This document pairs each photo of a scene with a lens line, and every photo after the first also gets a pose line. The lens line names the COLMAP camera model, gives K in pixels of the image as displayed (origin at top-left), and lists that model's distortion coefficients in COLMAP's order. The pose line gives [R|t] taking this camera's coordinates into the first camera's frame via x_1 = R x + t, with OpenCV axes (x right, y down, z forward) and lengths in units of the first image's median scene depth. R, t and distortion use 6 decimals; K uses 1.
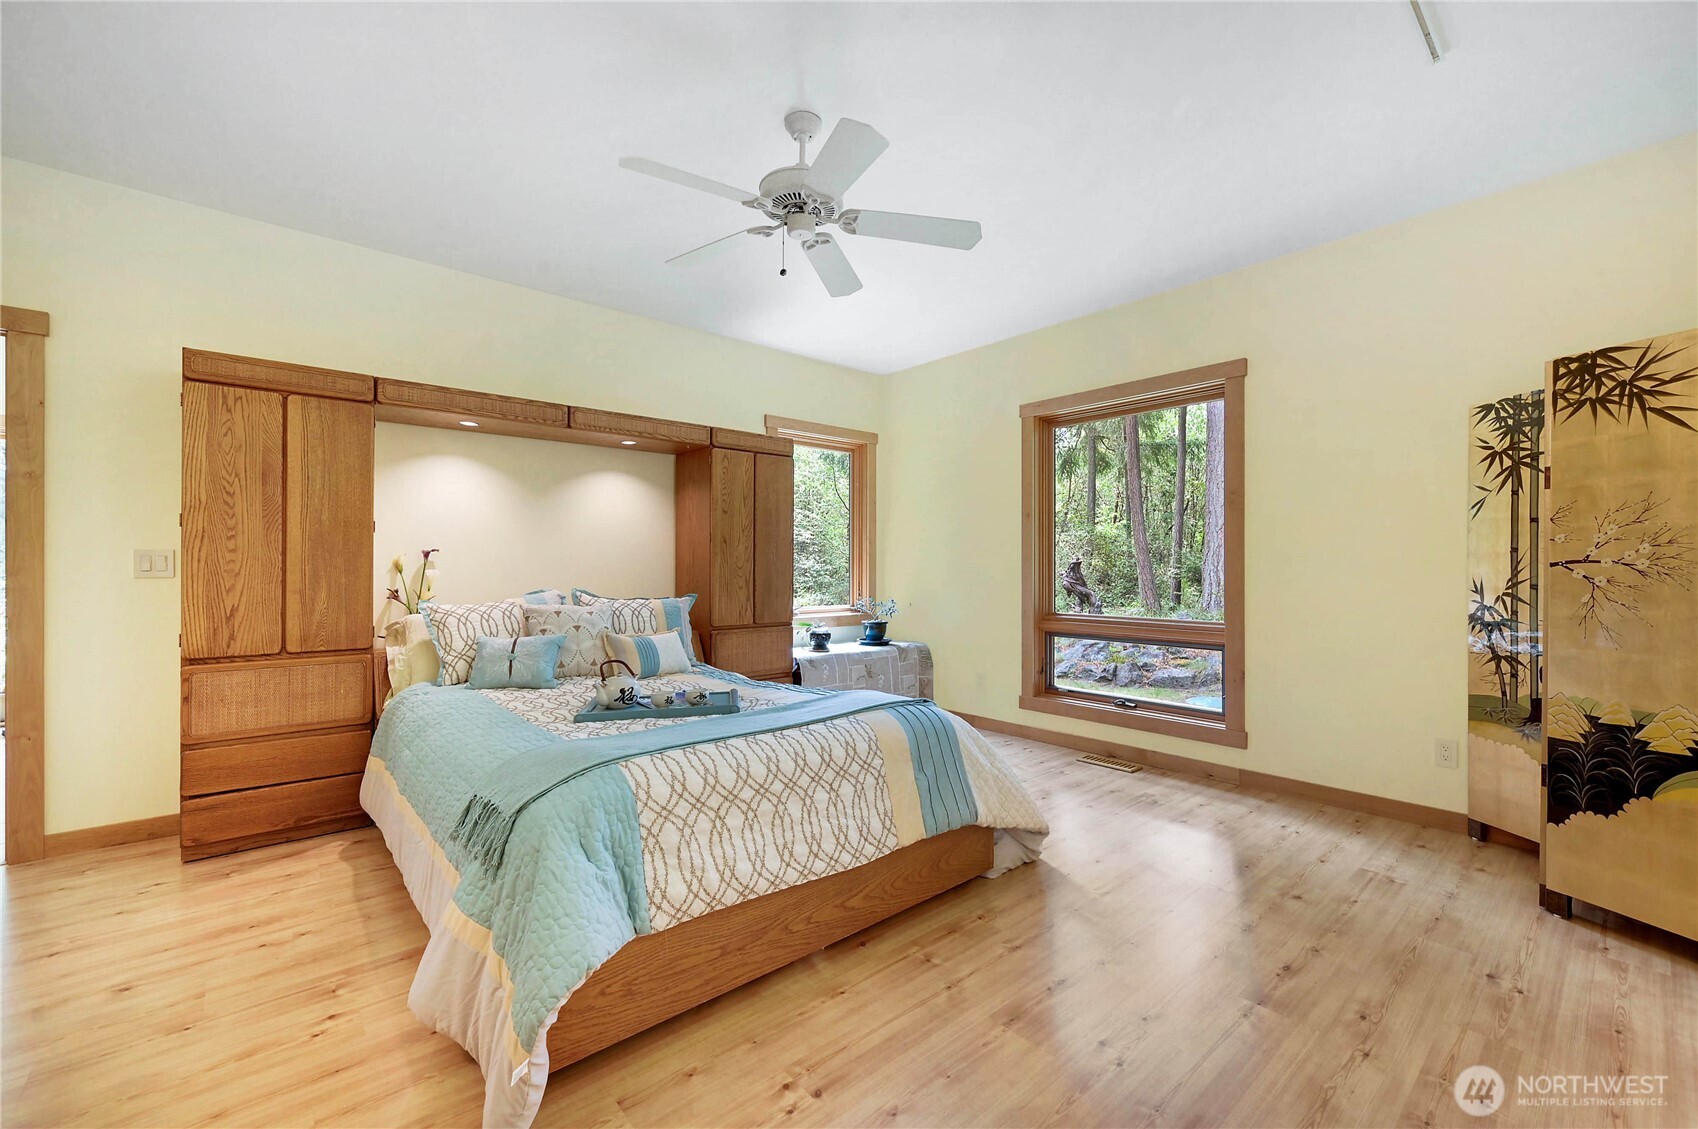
lens RADIAL K [[686.6, 0, 849.0], [0, 686.6, 564.5], [0, 0, 1]] dist [-0.000908, -0.000302]
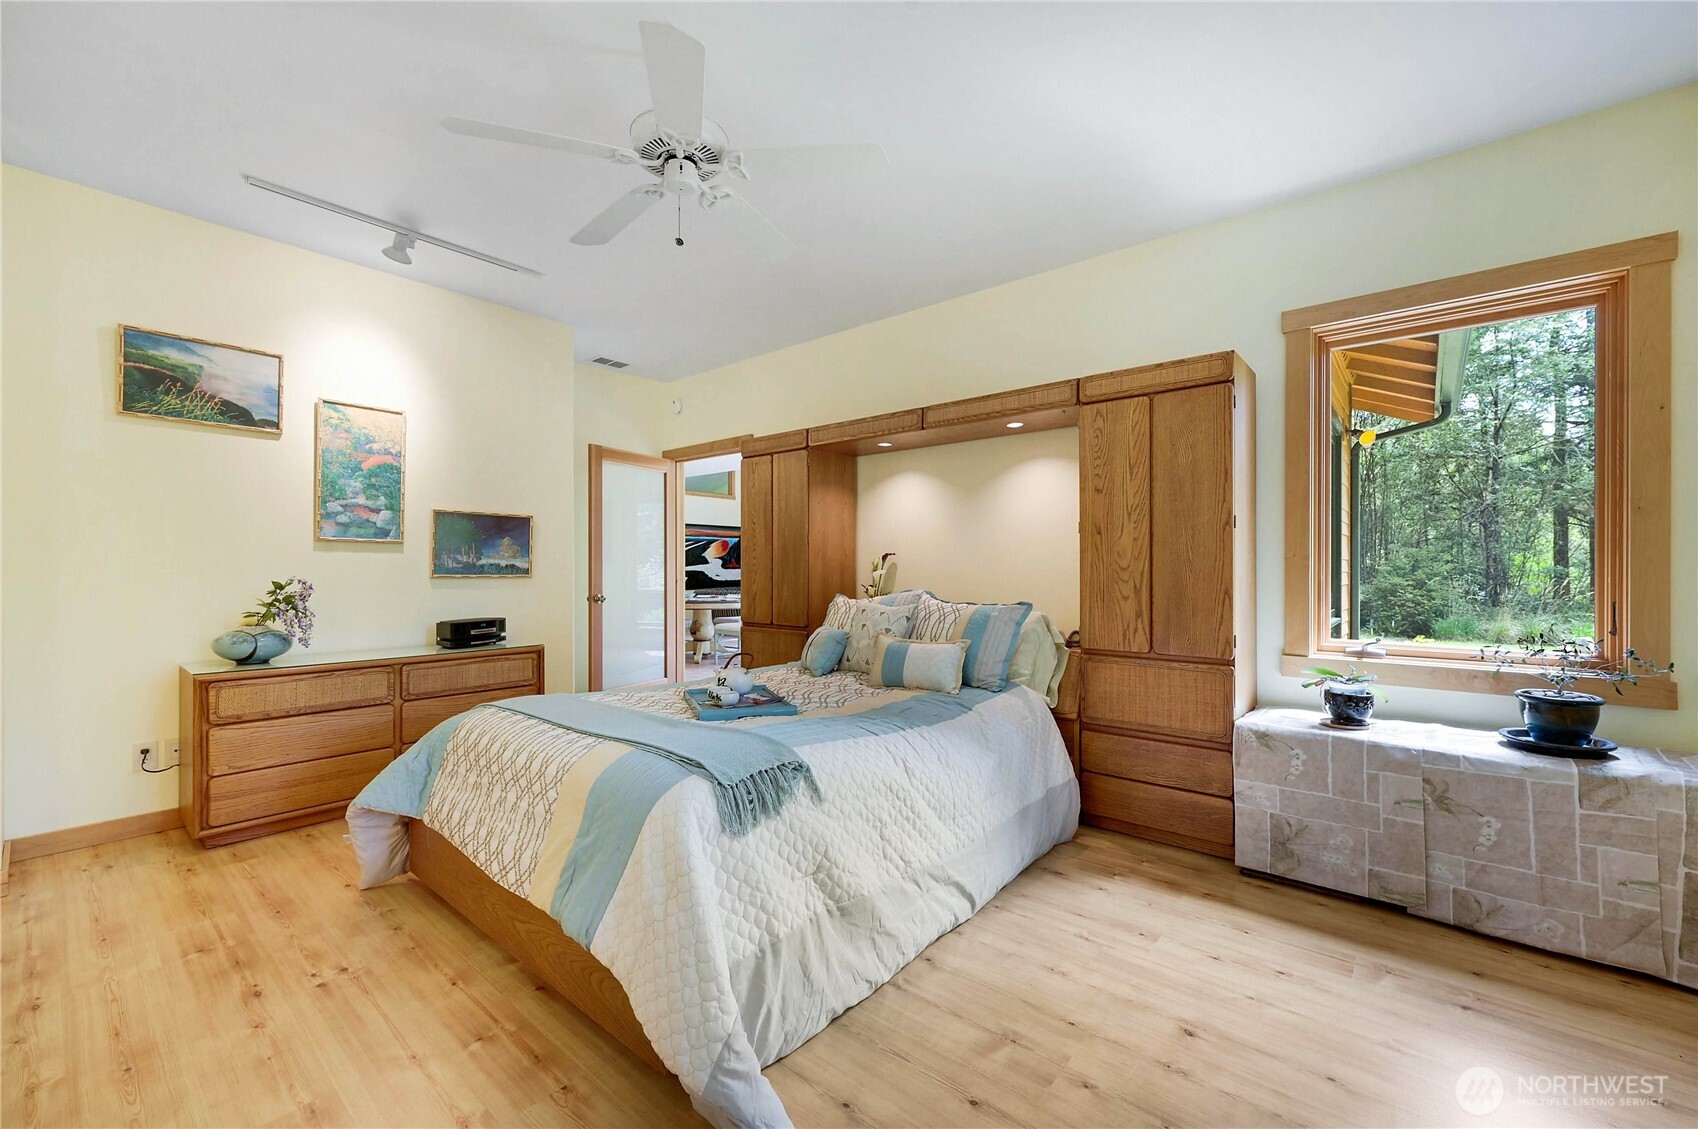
lens RADIAL K [[686.6, 0, 849.0], [0, 686.6, 564.5], [0, 0, 1]] dist [-0.000908, -0.000302]
pose [[0.160401, -0.008712, -0.987013, 0.471666], [0.001129, 0.999962, -0.008643, 0.006198], [0.987051, 0.000272, 0.160405, 0.612287]]
